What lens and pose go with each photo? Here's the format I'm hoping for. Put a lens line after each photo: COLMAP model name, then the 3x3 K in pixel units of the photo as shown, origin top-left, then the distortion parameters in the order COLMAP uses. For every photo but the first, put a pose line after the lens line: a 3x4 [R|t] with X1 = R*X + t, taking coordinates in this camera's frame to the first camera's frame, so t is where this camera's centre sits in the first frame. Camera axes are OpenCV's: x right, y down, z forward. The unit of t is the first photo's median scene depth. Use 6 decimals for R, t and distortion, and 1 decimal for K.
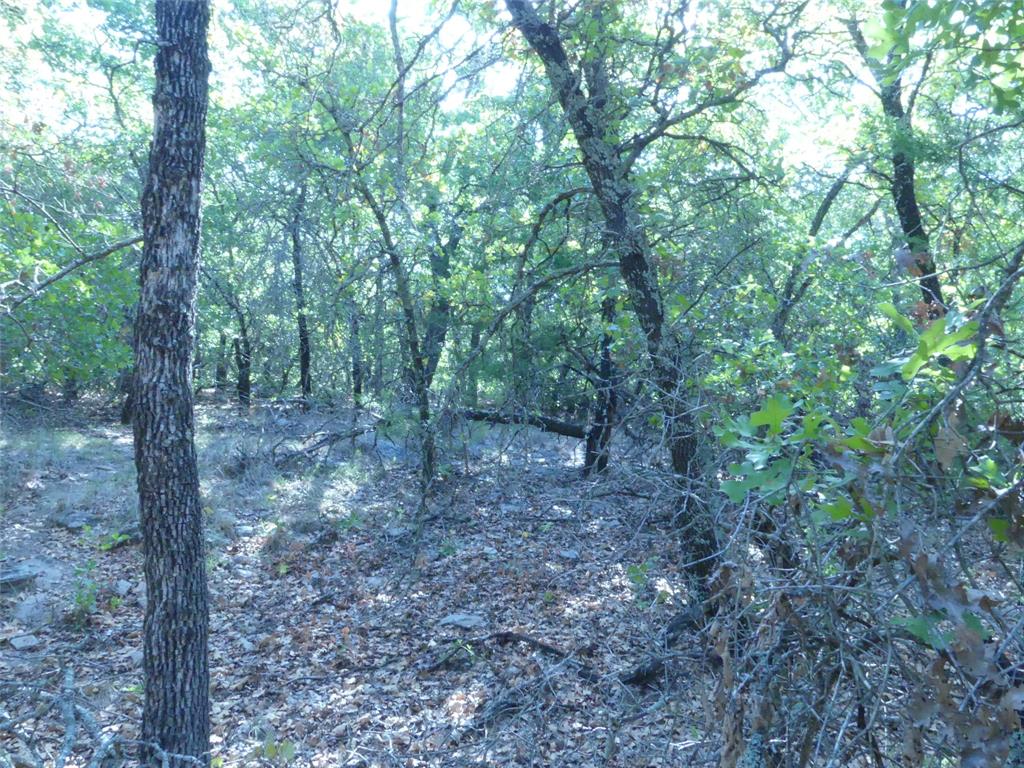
lens RADIAL K [[761.3, 0, 509.5], [0, 761.3, 390.7], [0, 0, 1]] dist [-0.025483, 0.029205]
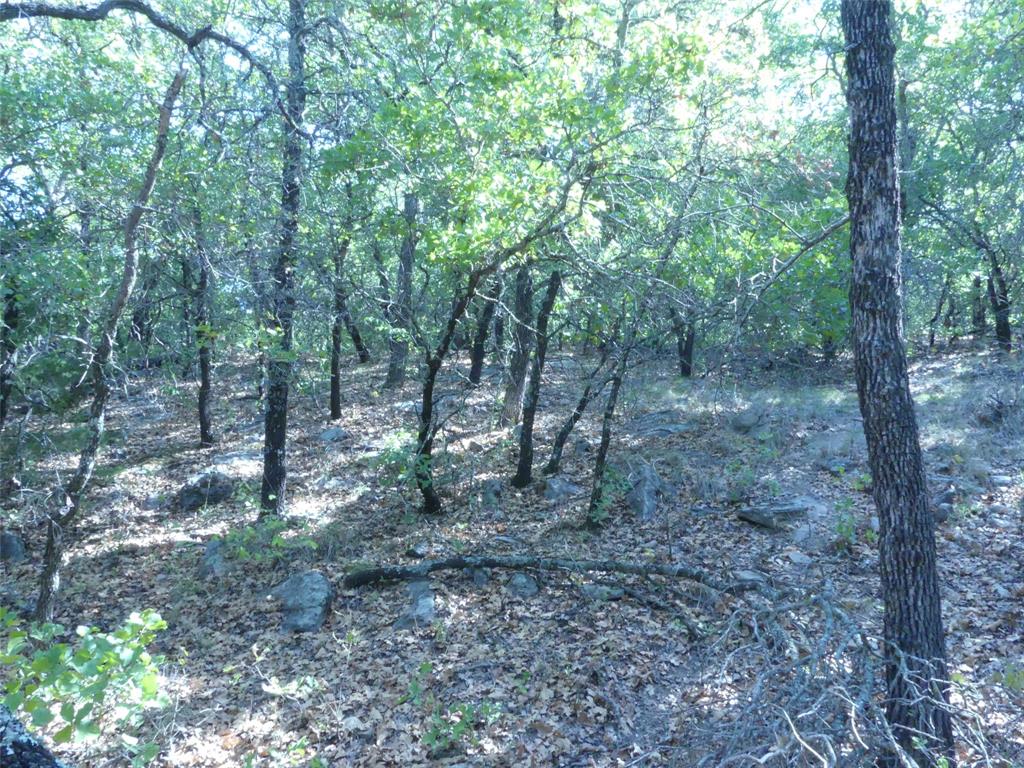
lens RADIAL K [[761.3, 0, 512.6], [0, 761.3, 386.5], [0, 0, 1]] dist [-0.025483, 0.029205]
pose [[0.594991, -0.051935, -0.802053, 0.089189], [0.095695, 0.995389, 0.006536, -0.000549], [0.798015, -0.080641, 0.597217, -0.092111]]
